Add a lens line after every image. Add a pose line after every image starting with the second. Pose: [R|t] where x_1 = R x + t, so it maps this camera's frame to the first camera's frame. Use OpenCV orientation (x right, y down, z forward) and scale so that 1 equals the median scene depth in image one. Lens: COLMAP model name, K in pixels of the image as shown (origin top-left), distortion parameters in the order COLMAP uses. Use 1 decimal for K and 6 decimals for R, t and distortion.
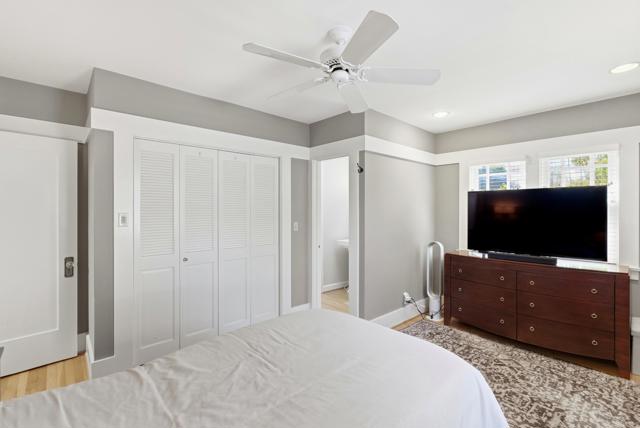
lens RADIAL K [[291.4, 0, 319.5], [0, 291.4, 209.9], [0, 0, 1]] dist [-0.001440, 0.000207]
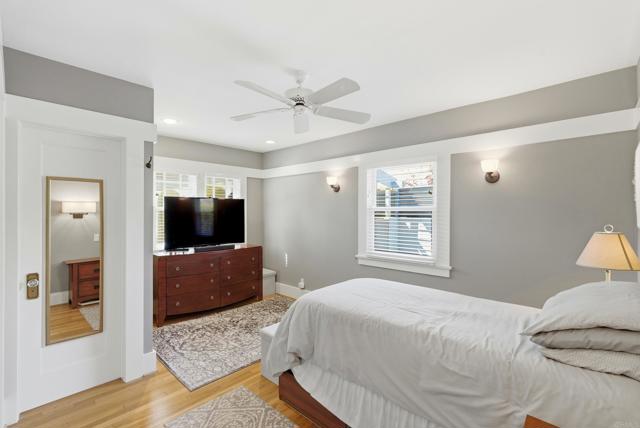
lens RADIAL K [[291.4, 0, 319.5], [0, 291.4, 209.9], [0, 0, 1]] dist [-0.001440, 0.000207]
pose [[-0.088281, 0.003855, 0.996088, -0.756270], [-0.007017, 0.999965, -0.004492, -0.014712], [-0.996071, -0.007386, -0.088251, 0.644312]]
